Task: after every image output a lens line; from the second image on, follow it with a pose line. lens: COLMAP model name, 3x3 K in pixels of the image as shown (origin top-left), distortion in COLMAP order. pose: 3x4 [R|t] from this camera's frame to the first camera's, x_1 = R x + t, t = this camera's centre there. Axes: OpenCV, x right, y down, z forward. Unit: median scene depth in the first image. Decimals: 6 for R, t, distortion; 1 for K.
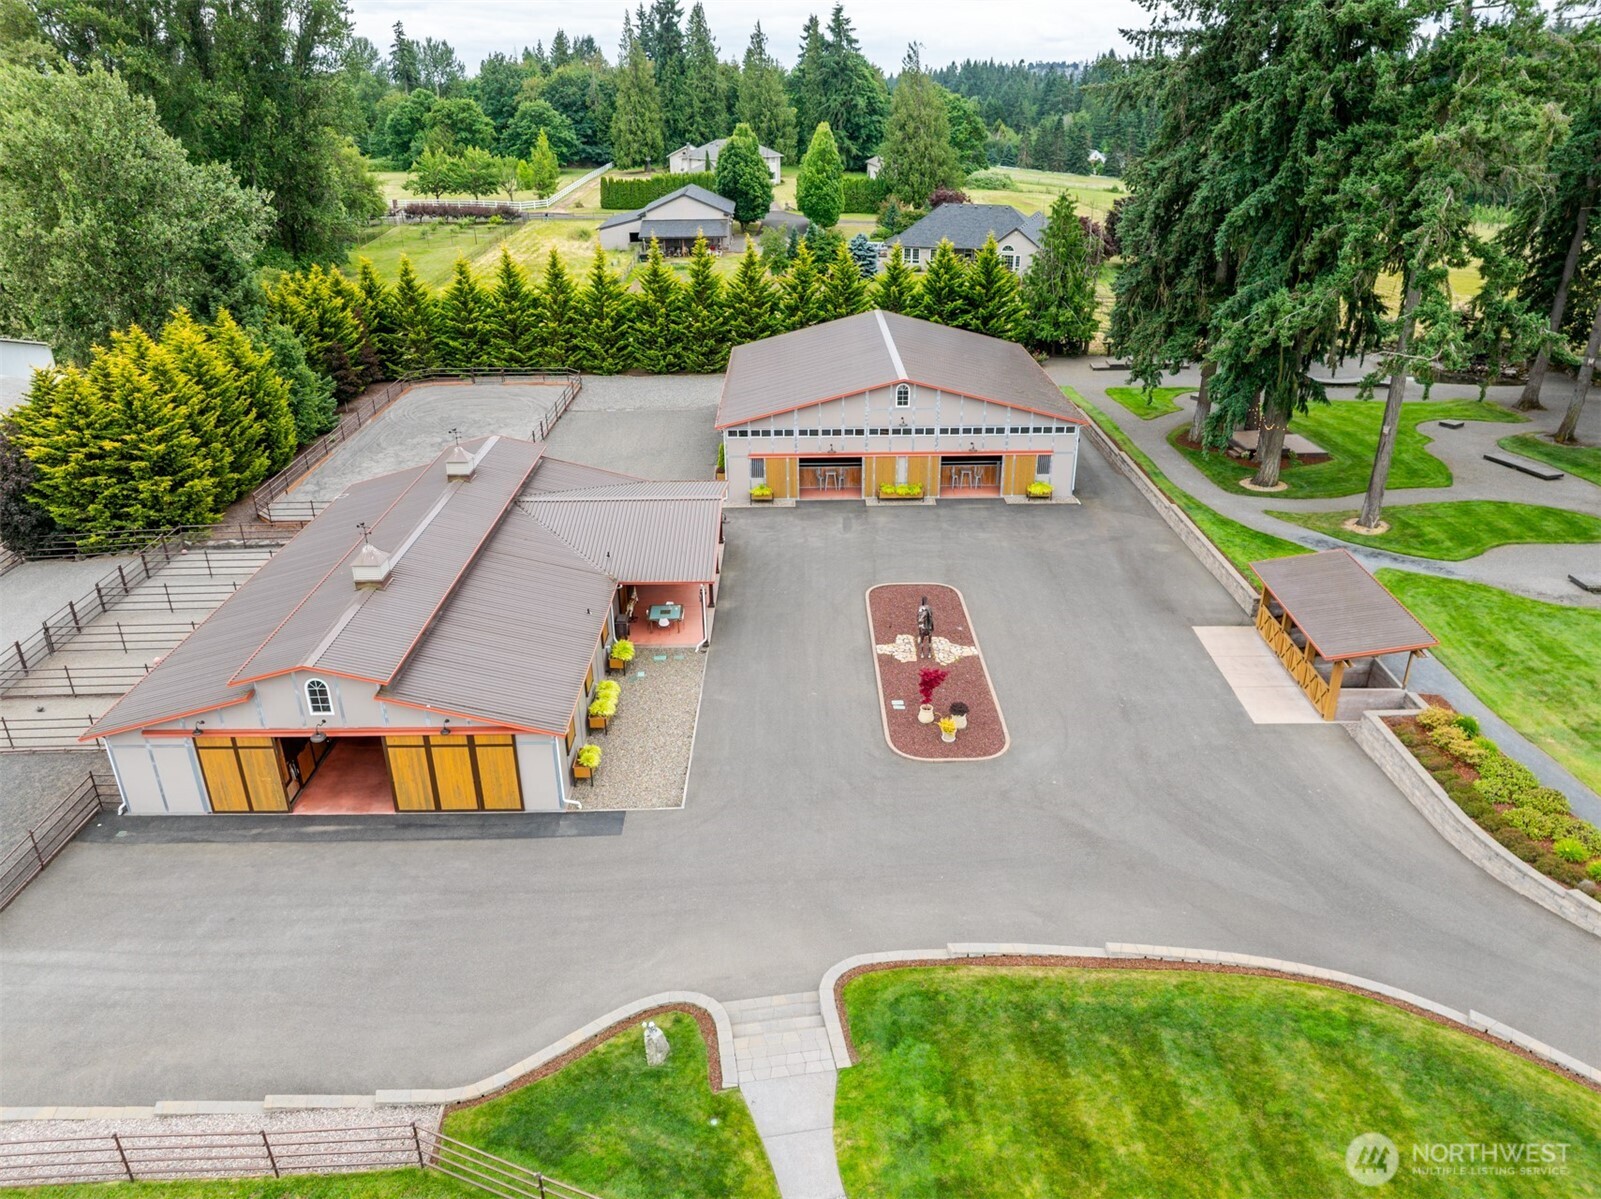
lens RADIAL K [[1140.8, 0, 800.5], [0, 1140.8, 599.5], [0, 0, 1]] dist [-0.042699, 0.007341]
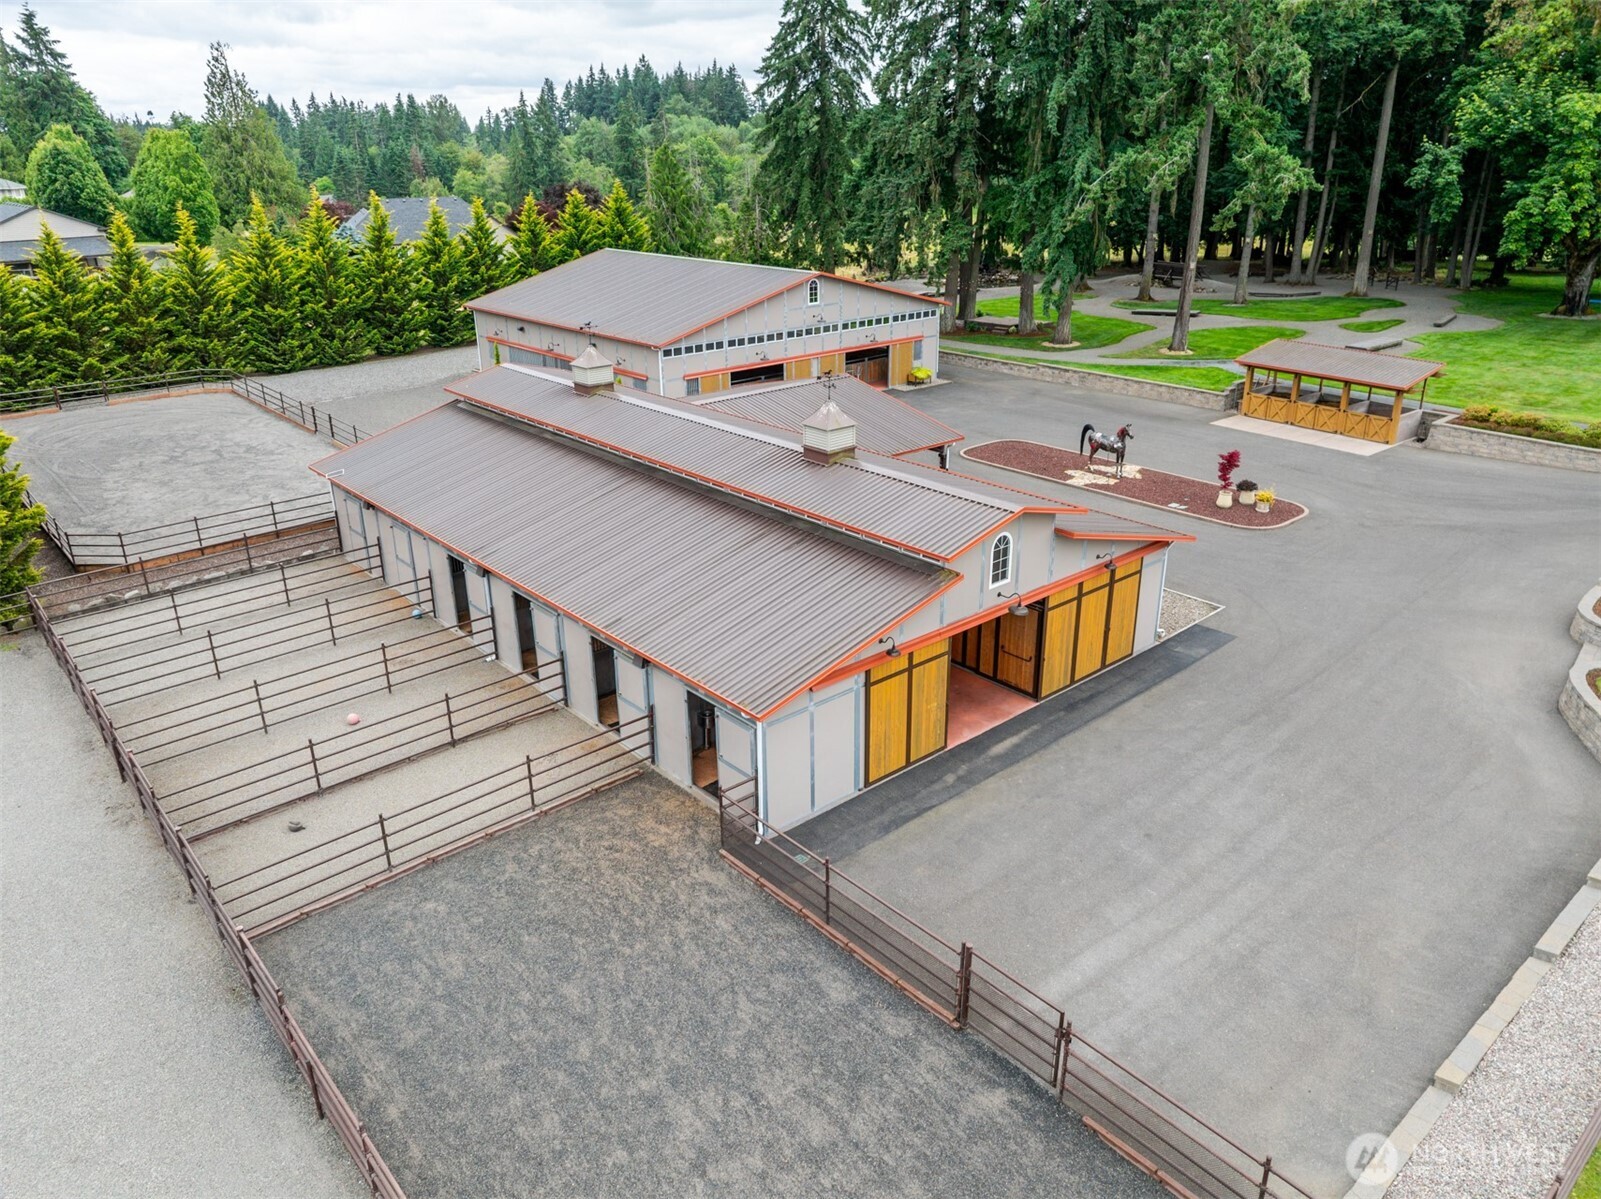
lens RADIAL K [[1143.0, 0, 800.5], [0, 1143.0, 599.5], [0, 0, 1]] dist [-0.055092, 0.036488]
pose [[0.756098, -0.244224, 0.607183, -0.555724], [0.274480, 0.960560, 0.044562, 0.023733], [-0.594118, 0.132967, 0.793312, 0.276378]]
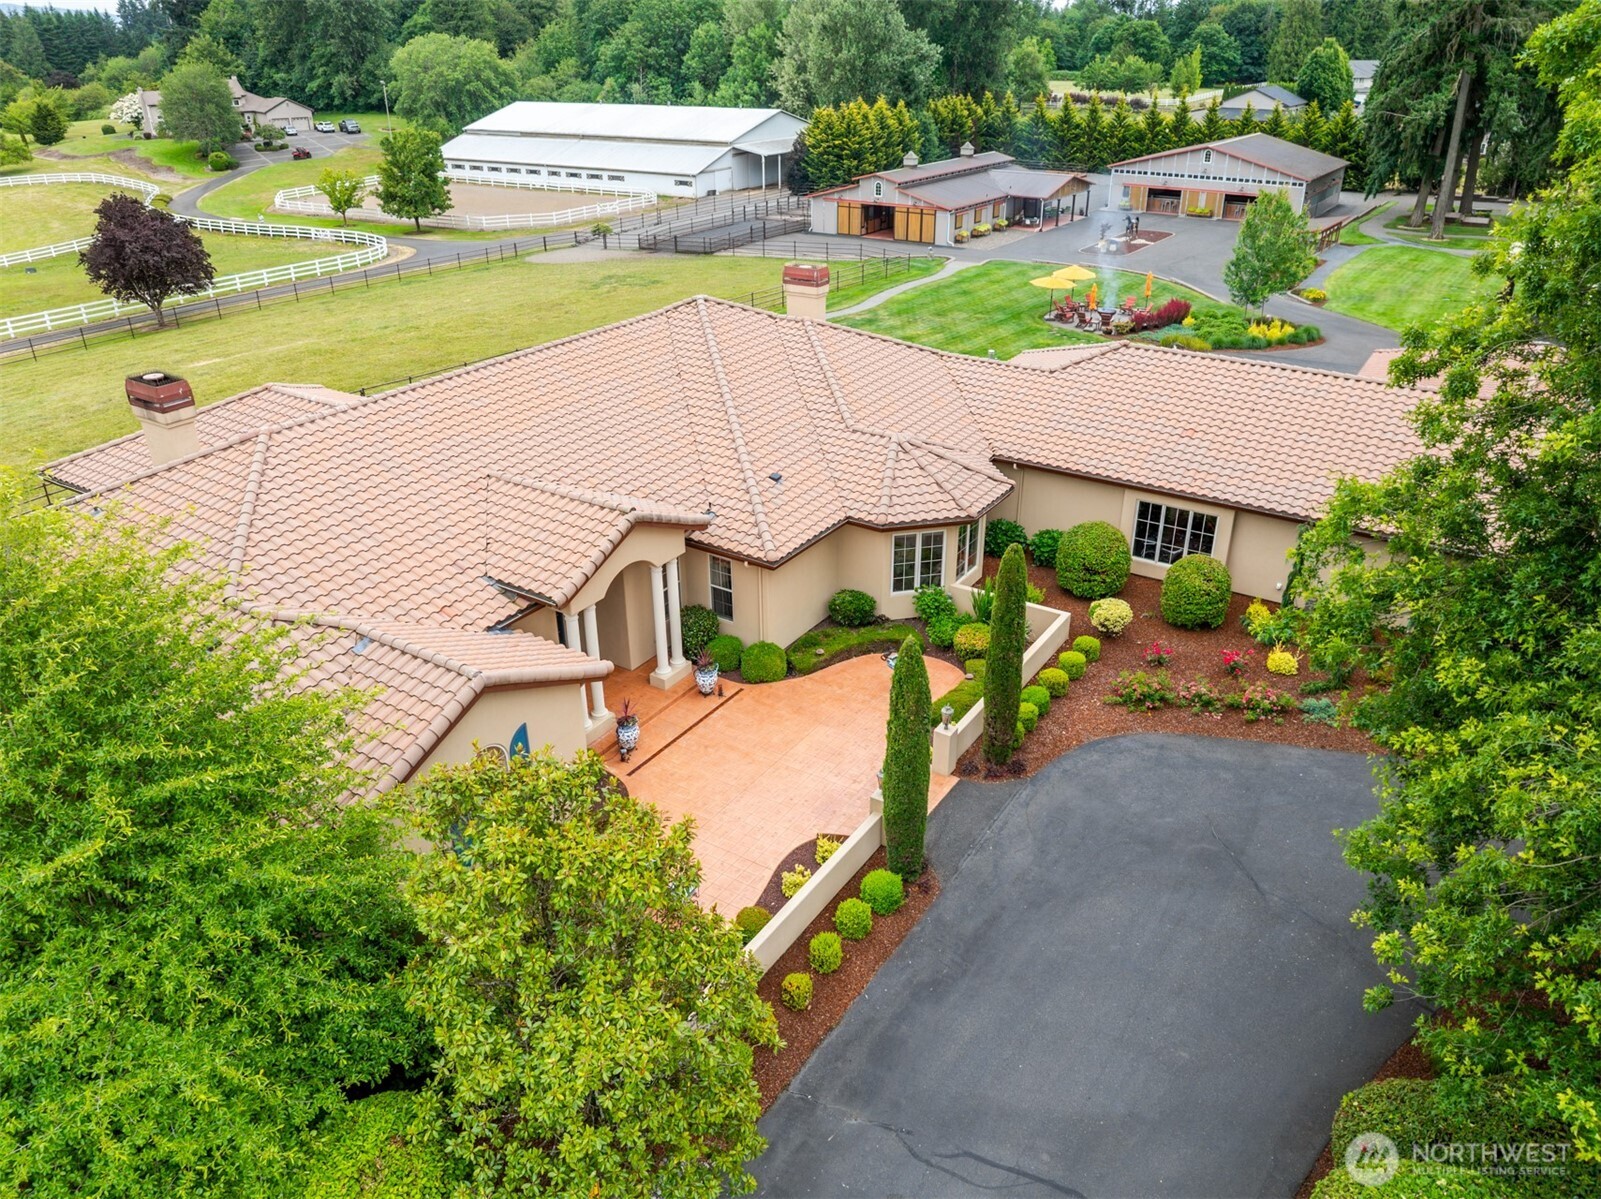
lens RADIAL K [[1143.0, 0, 800.5], [0, 1143.0, 599.5], [0, 0, 1]] dist [-0.055092, 0.036488]
pose [[0.824828, 0.261565, -0.501242, 0.642566], [-0.239477, 0.964724, 0.109349, 0.467356], [0.512162, 0.029842, 0.858370, -0.881271]]
